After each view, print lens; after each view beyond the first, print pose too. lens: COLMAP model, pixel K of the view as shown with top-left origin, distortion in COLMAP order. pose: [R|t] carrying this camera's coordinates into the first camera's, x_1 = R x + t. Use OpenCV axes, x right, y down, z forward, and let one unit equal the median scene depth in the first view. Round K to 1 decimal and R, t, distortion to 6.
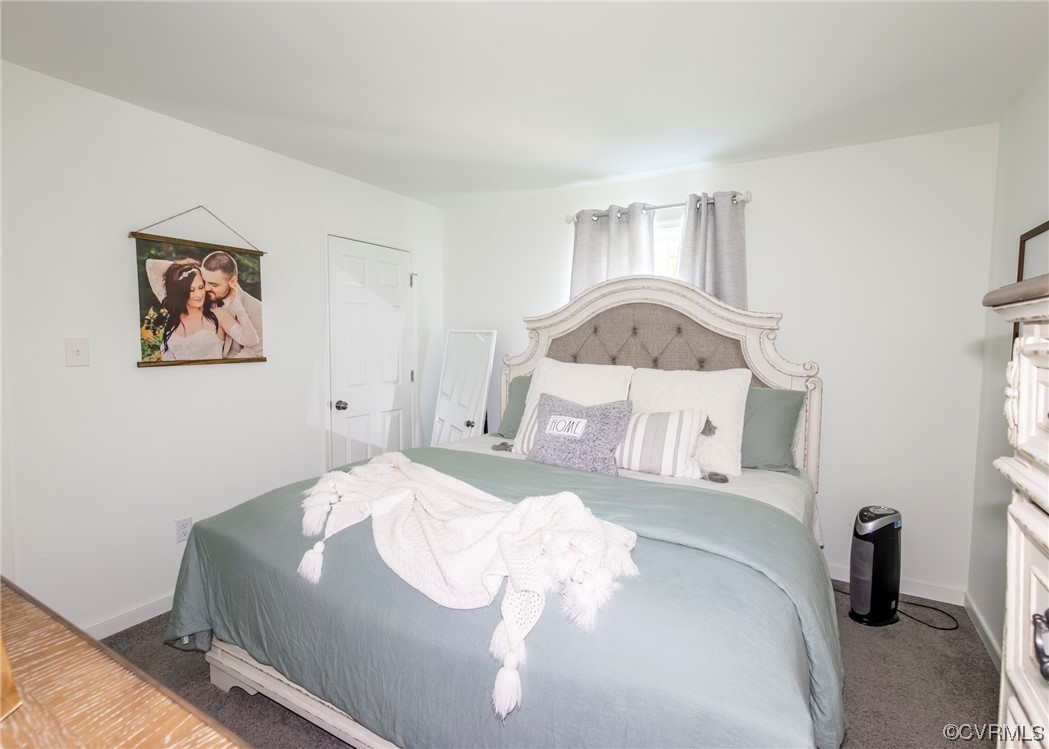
lens RADIAL K [[503.9, 0, 524.5], [0, 503.9, 374.5], [0, 0, 1]] dist [0.000121, 0.000025]
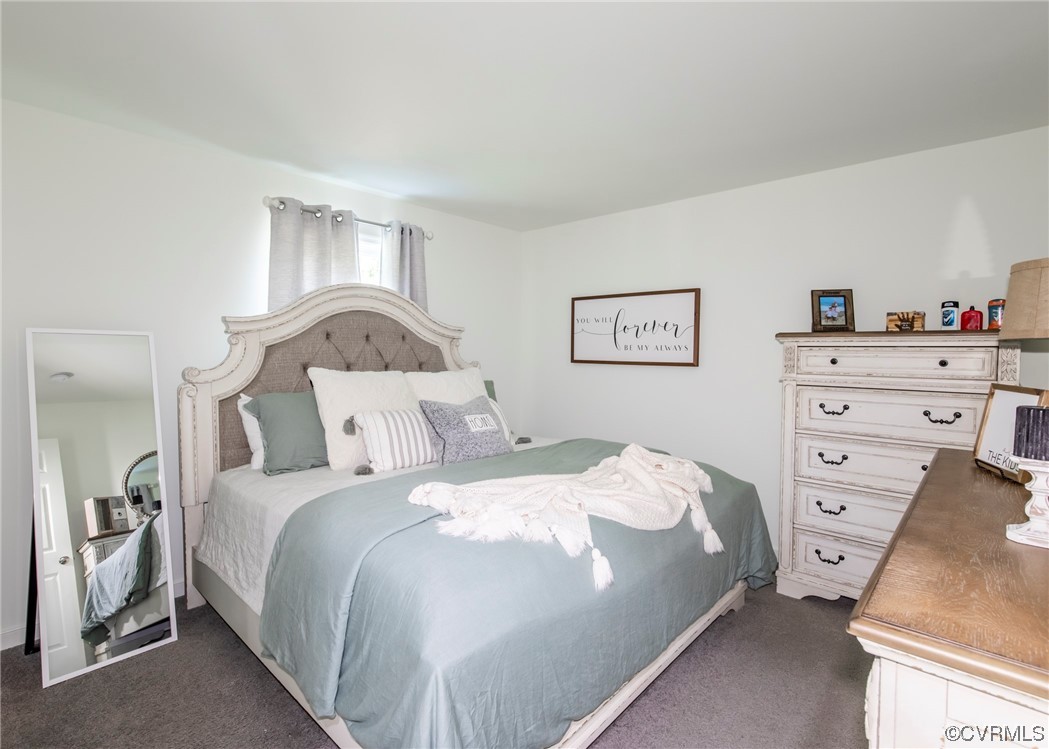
lens RADIAL K [[503.9, 0, 524.5], [0, 503.9, 374.5], [0, 0, 1]] dist [0.000121, 0.000025]
pose [[0.206898, -0.054785, 0.976827, -0.728608], [0.067225, 0.996867, 0.041670, -0.033432], [-0.976050, 0.057046, 0.209933, 0.476826]]
